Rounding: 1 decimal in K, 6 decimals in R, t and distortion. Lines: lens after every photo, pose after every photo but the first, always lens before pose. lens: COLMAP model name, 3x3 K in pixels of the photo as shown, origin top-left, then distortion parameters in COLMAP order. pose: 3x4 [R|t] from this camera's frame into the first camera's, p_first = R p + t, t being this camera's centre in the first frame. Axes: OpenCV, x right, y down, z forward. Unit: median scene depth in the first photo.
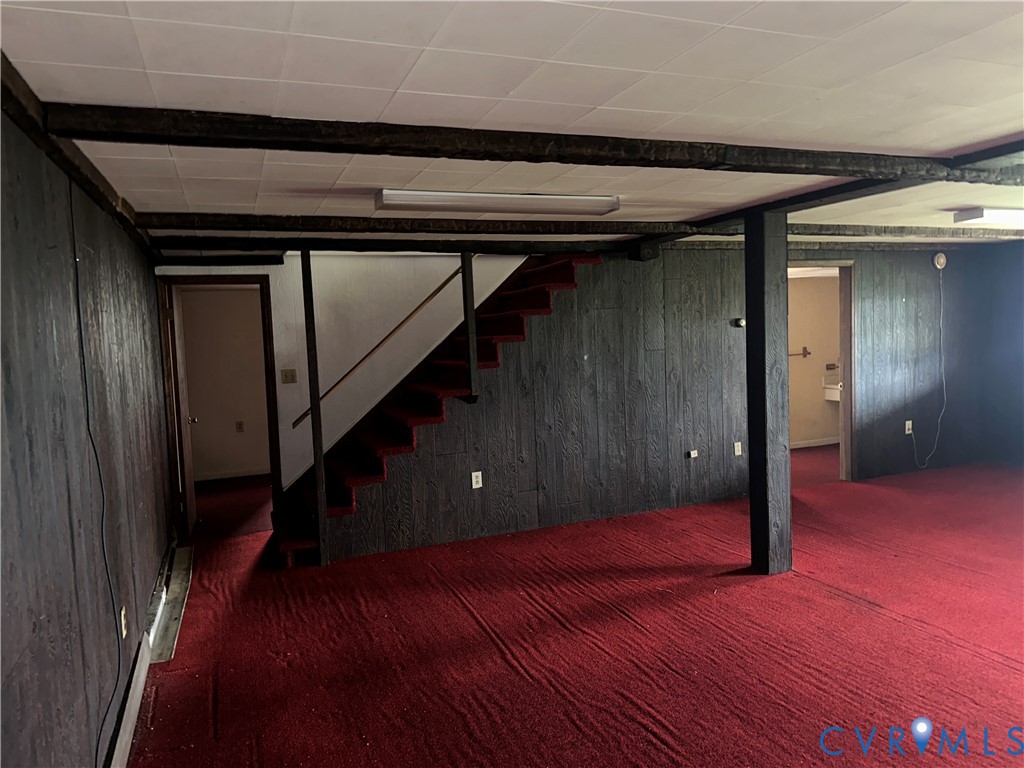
lens RADIAL K [[720.2, 0, 511.8], [0, 720.2, 381.4], [0, 0, 1]] dist [0.041839, -0.053382]
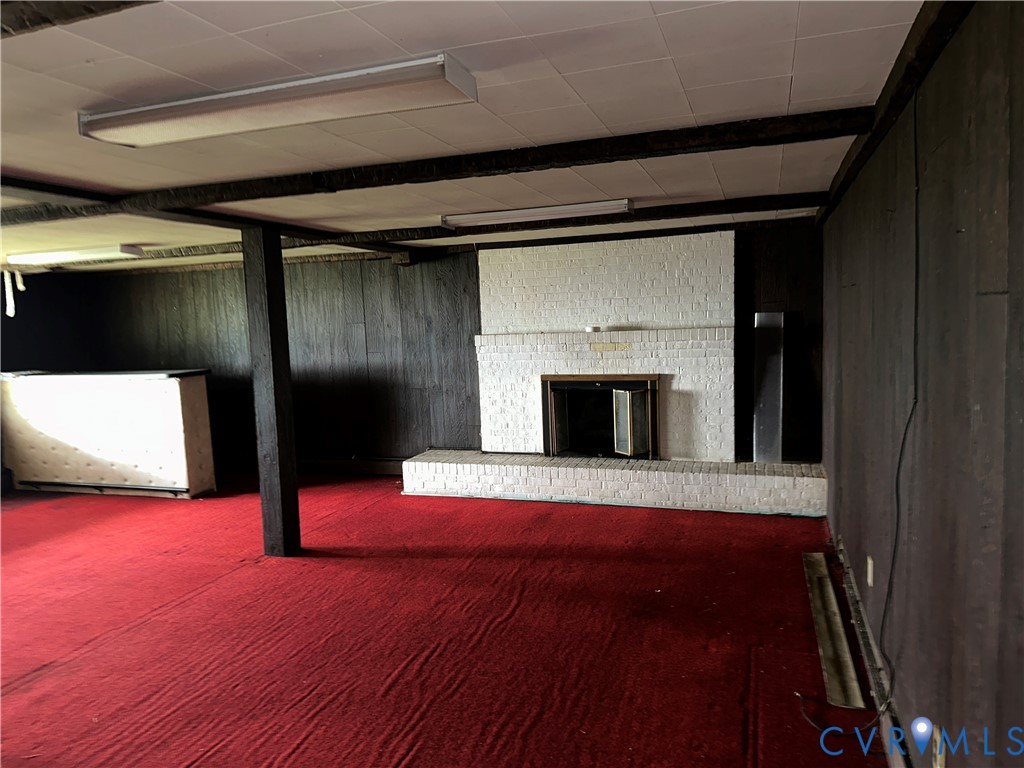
lens RADIAL K [[720.2, 0, 512.1], [0, 720.2, 384.3], [0, 0, 1]] dist [0.041839, -0.053382]
pose [[-0.755205, 0.005639, 0.655464, -0.599993], [0.118111, 0.984766, 0.127612, -0.086981], [-0.644760, 0.173791, -0.744367, 1.470551]]
